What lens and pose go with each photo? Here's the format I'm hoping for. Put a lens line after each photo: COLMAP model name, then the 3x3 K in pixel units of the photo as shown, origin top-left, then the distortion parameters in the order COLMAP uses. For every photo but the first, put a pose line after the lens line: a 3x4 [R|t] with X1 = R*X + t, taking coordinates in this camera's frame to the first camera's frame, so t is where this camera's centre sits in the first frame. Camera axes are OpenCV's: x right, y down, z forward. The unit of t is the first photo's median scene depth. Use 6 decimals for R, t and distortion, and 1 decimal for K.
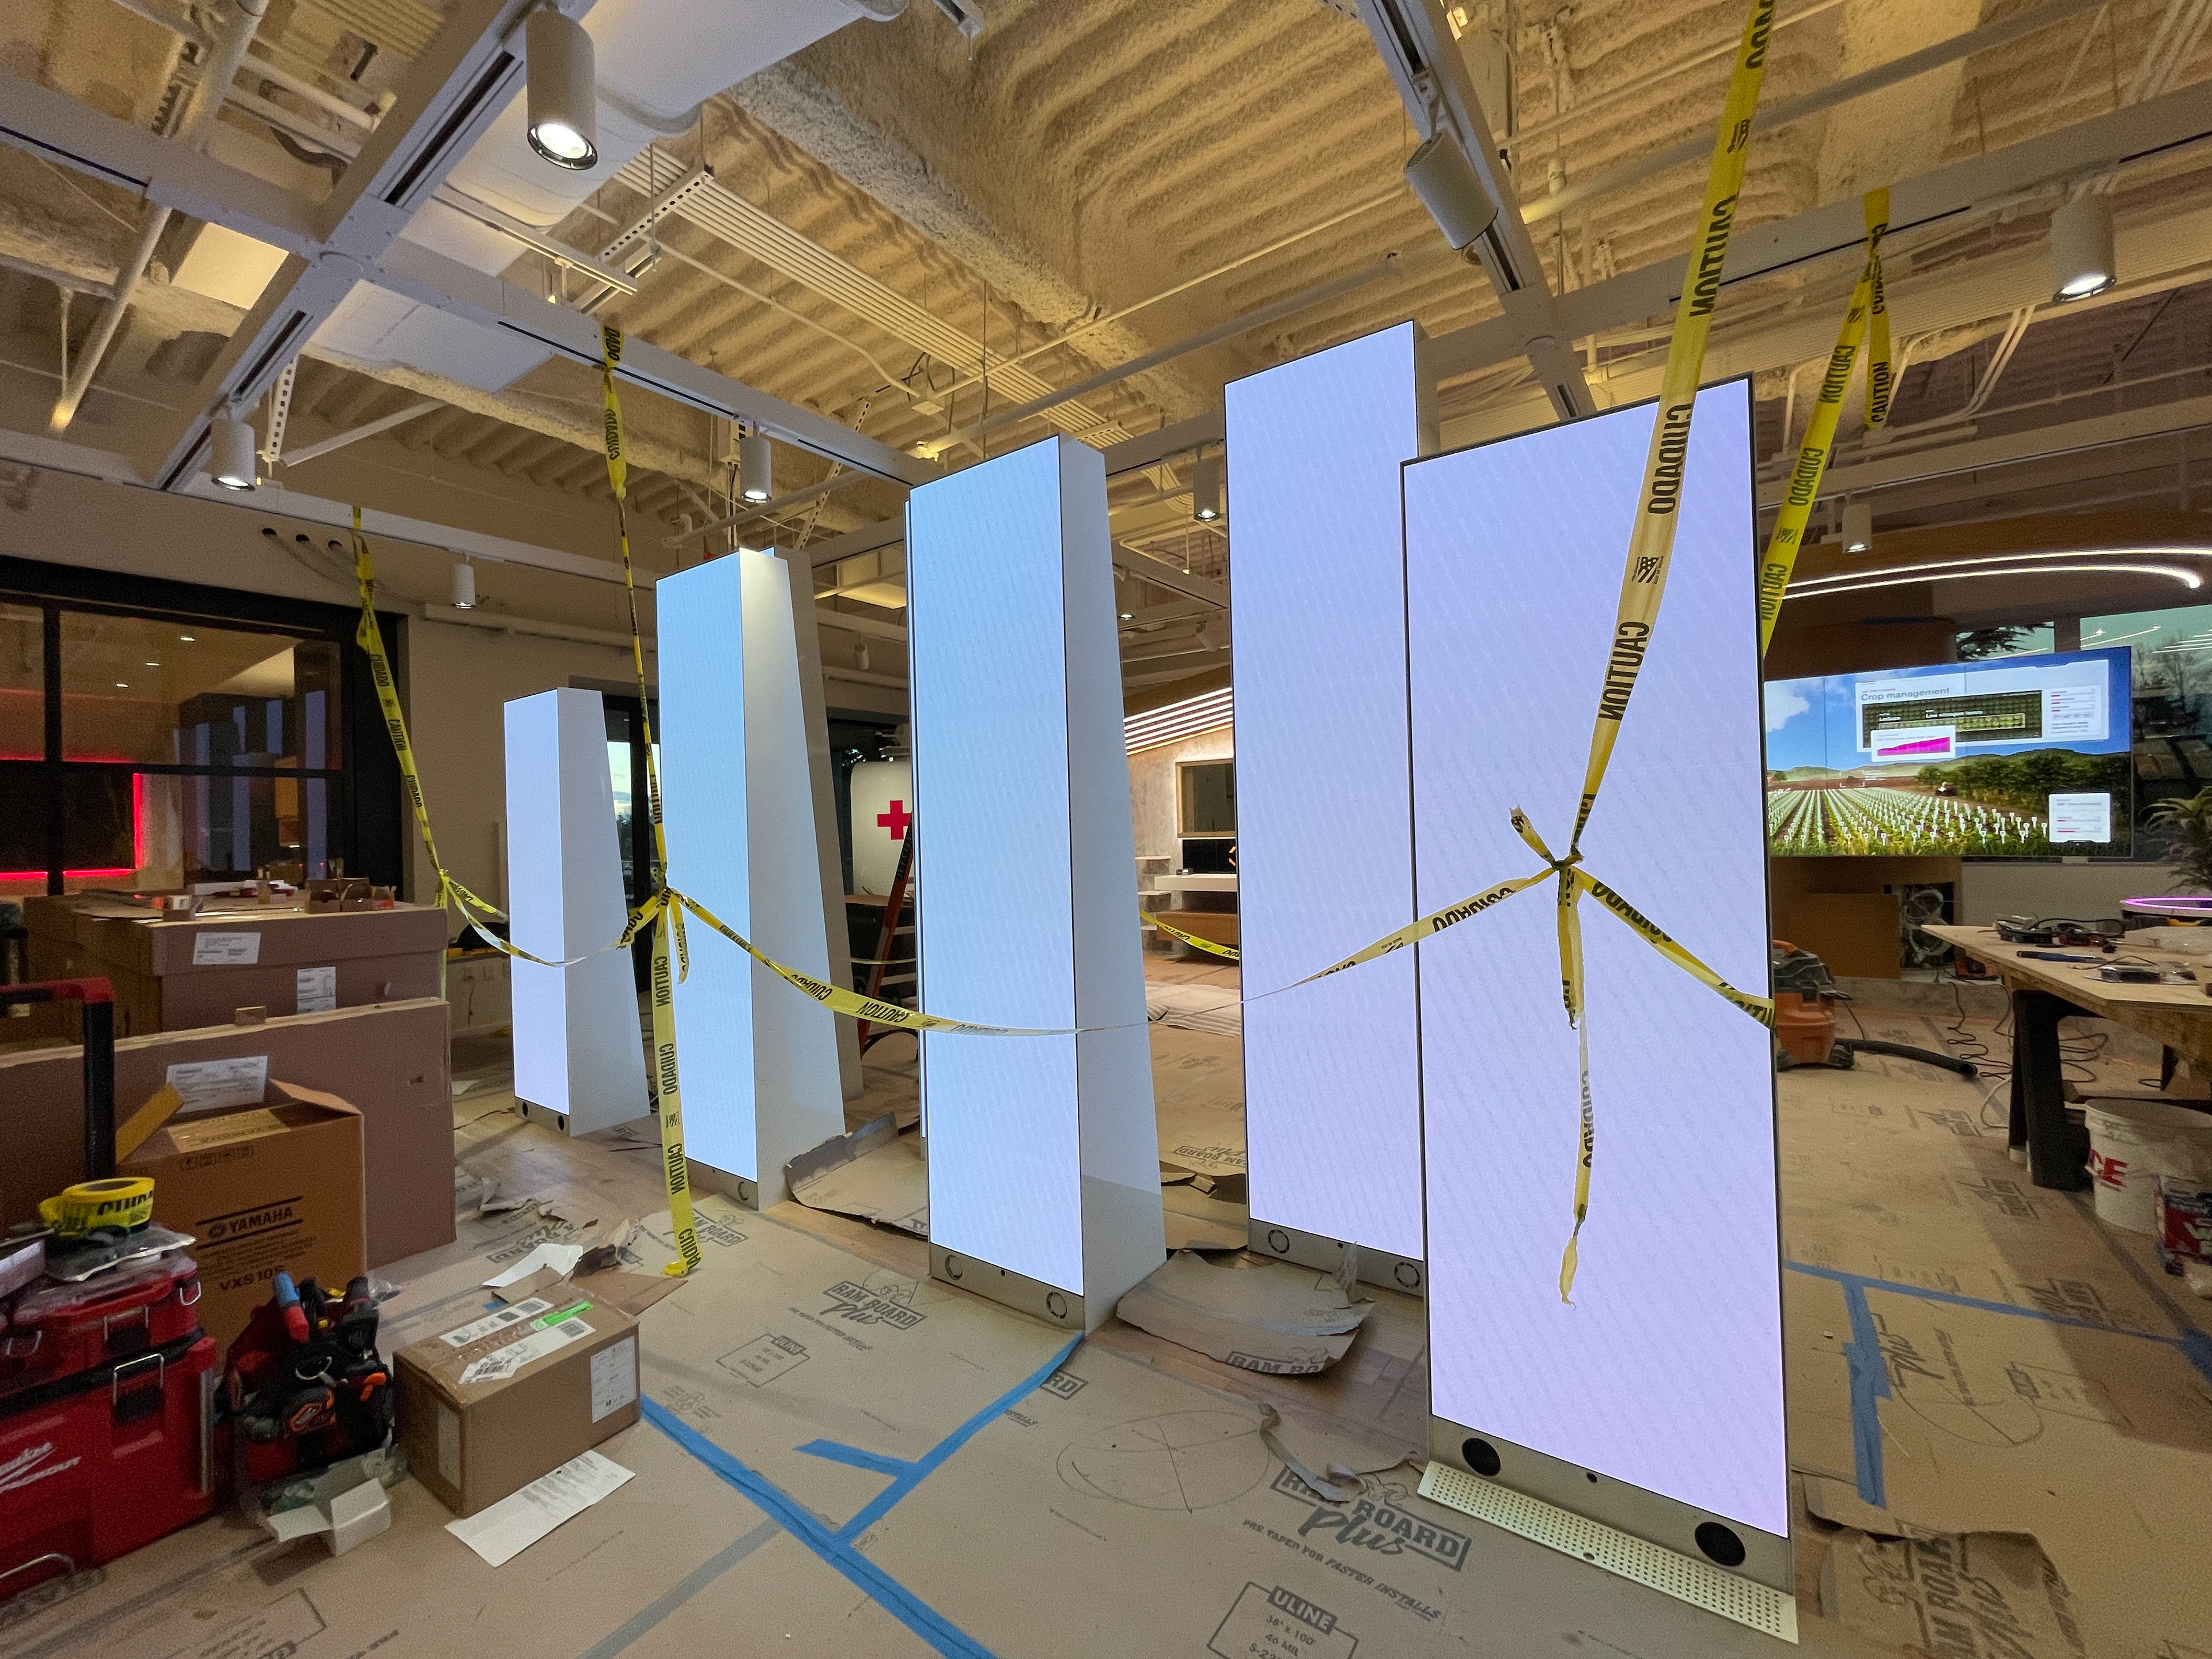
lens RADIAL K [[896.9, 0, 1110.6], [0, 896.9, 841.2], [0, 0, 1]] dist [-0.000318, 0.009380]
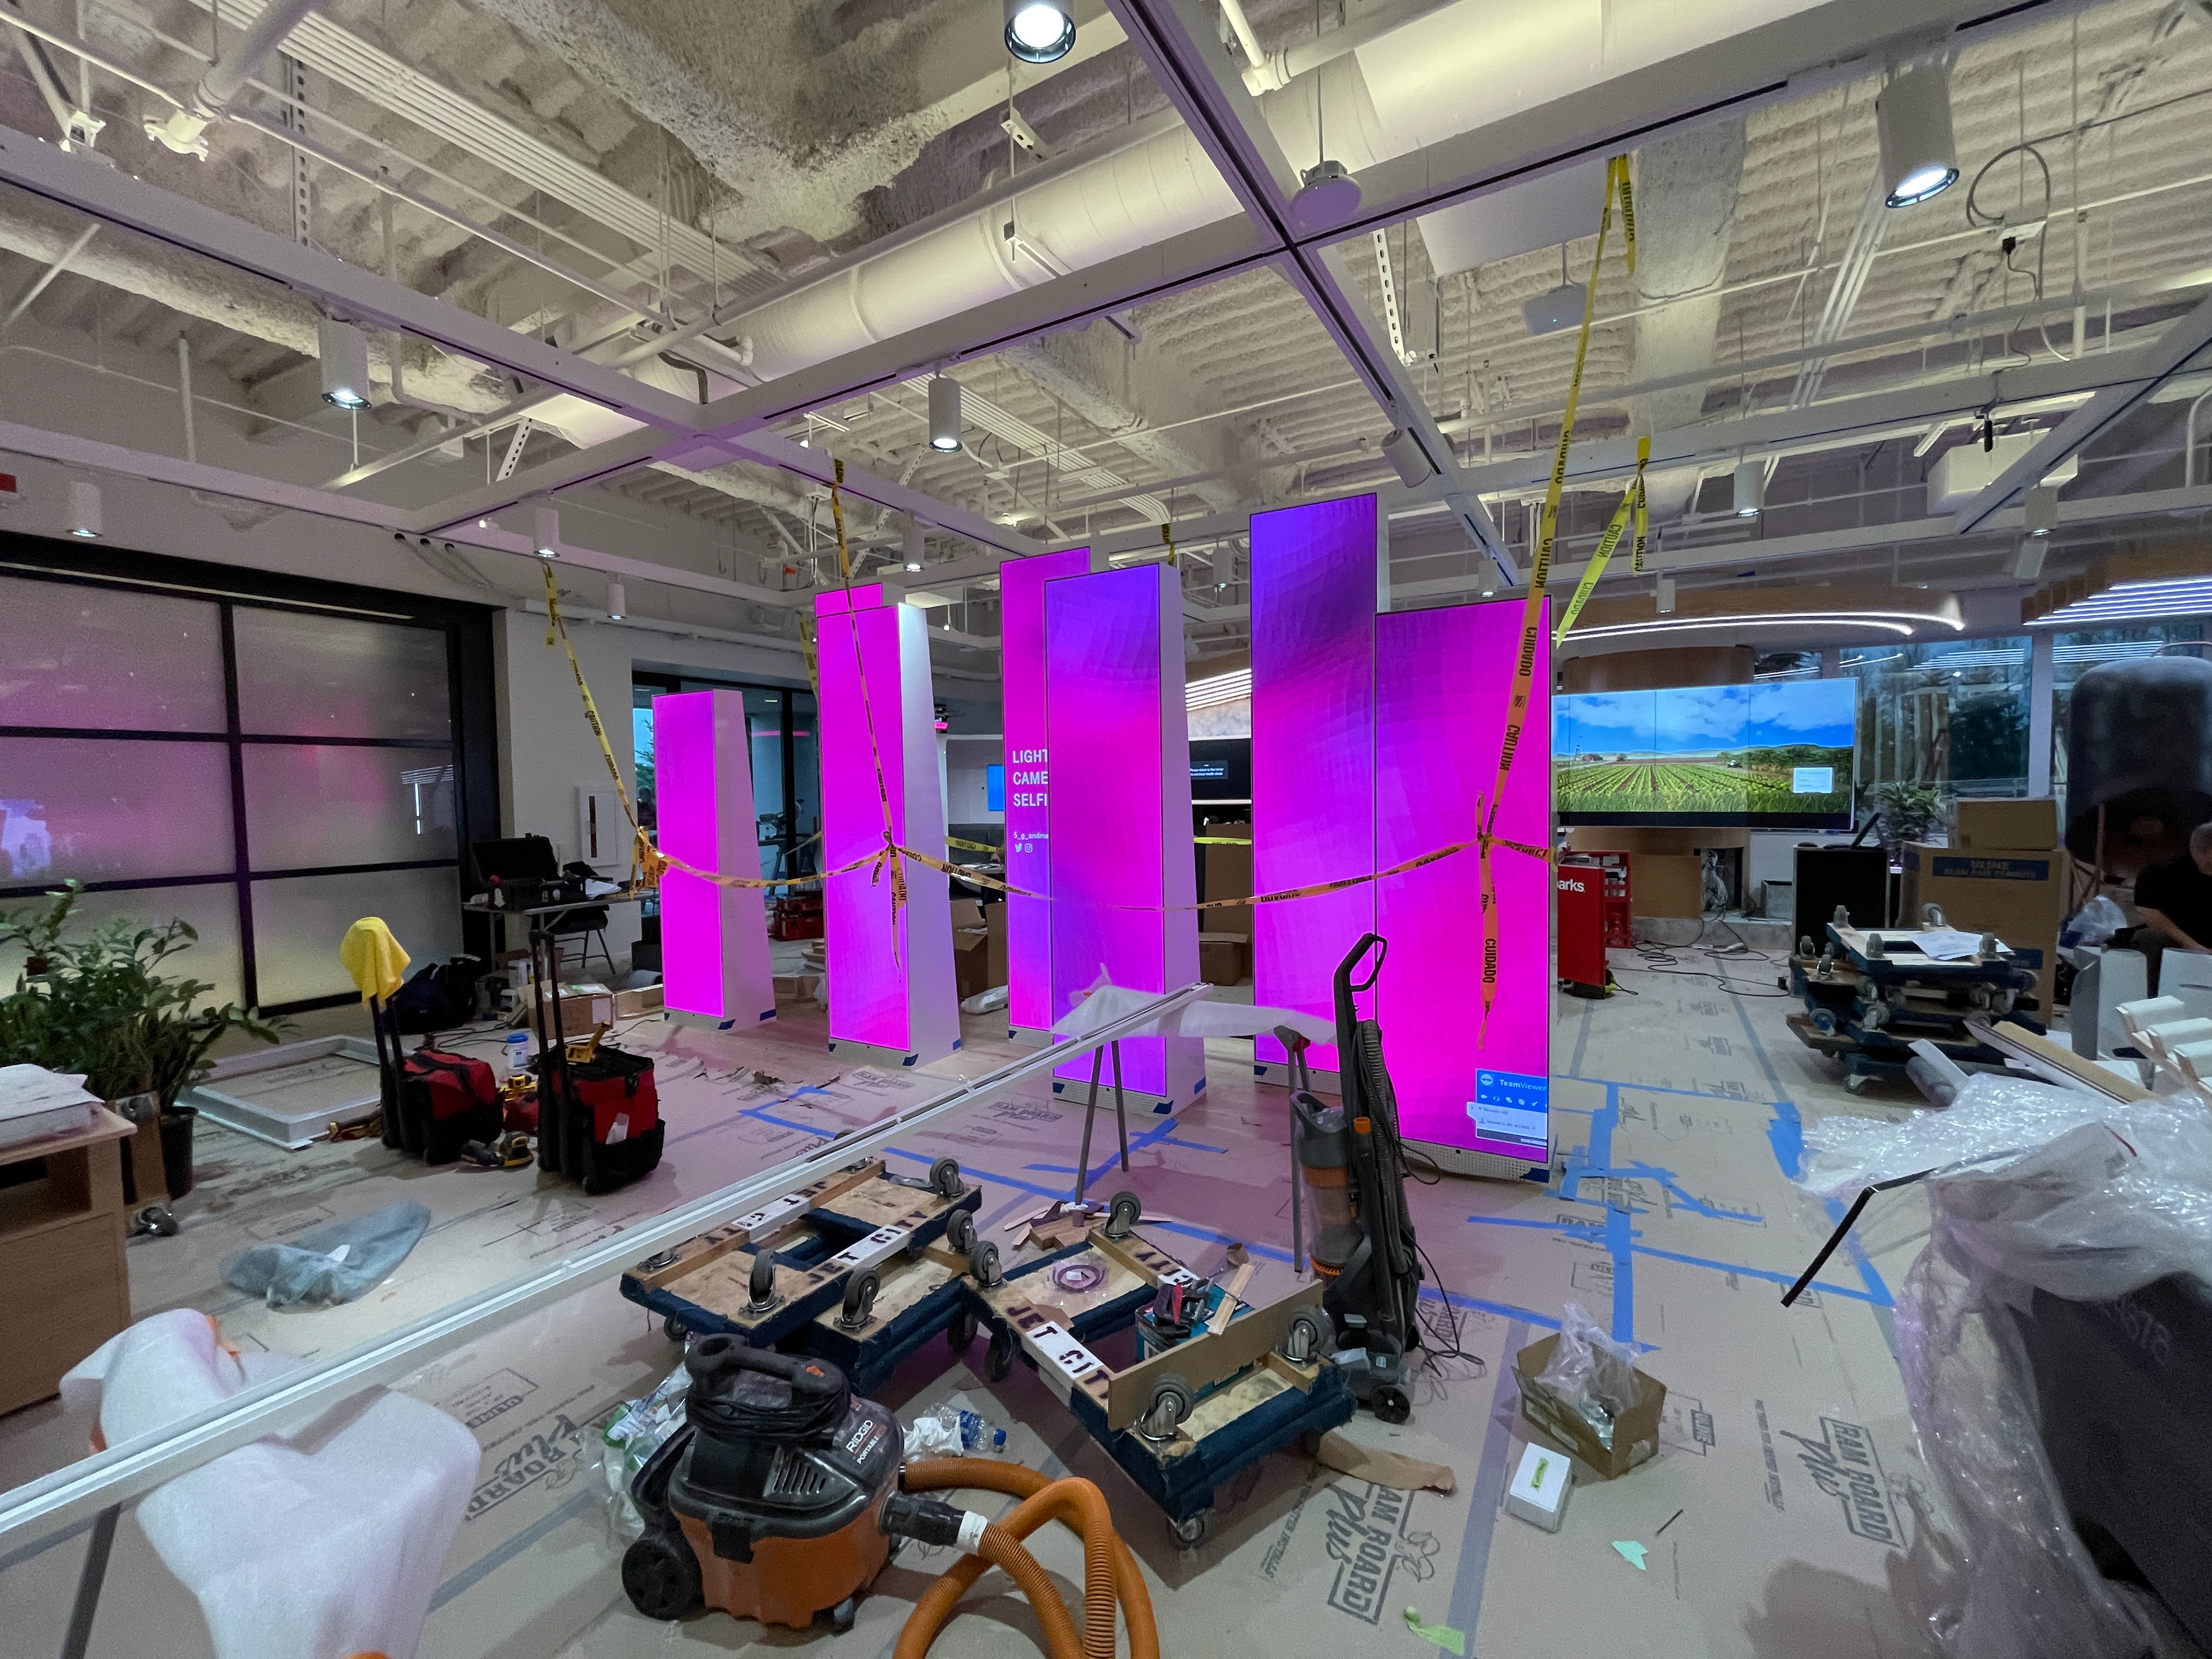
lens RADIAL K [[896.9, 0, 1110.6], [0, 896.9, 841.2], [0, 0, 1]] dist [-0.000318, 0.009380]
pose [[0.995793, 0.007743, 0.091307, -0.159523], [-0.011966, 0.998879, 0.045796, -0.019050], [-0.090850, -0.046695, 0.994769, -0.331268]]
